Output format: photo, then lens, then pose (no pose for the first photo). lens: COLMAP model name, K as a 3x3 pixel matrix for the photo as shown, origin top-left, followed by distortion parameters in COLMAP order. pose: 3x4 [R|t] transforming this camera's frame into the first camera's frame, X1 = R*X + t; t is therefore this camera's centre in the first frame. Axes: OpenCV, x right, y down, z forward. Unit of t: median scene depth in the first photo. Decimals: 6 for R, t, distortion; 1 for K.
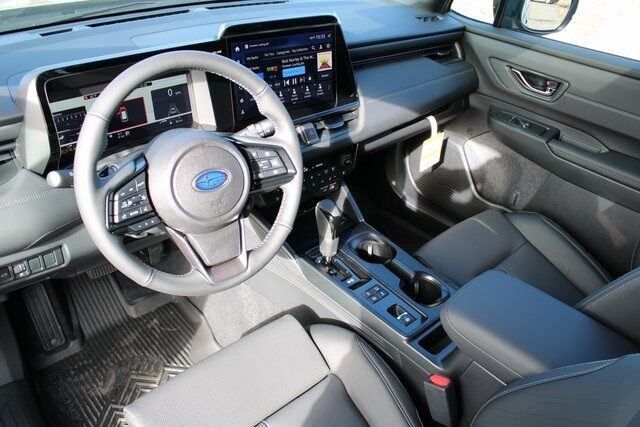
lens RADIAL K [[533.2, 0, 320.7], [0, 533.2, 212.2], [0, 0, 1]] dist [-0.115261, 0.050554]
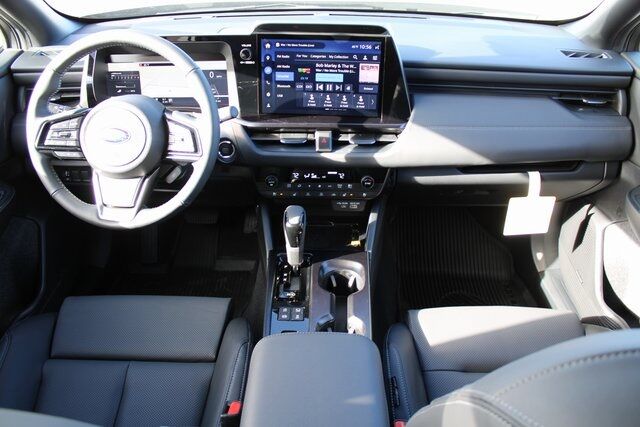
lens RADIAL K [[533.2, 0, 315.3], [0, 533.2, 213.6], [0, 0, 1]] dist [-0.115261, 0.050554]
pose [[0.722232, 0.298741, -0.623807, 0.615785], [-0.332219, 0.940893, 0.065957, -0.081856], [0.606640, 0.159604, 0.778790, 0.249371]]
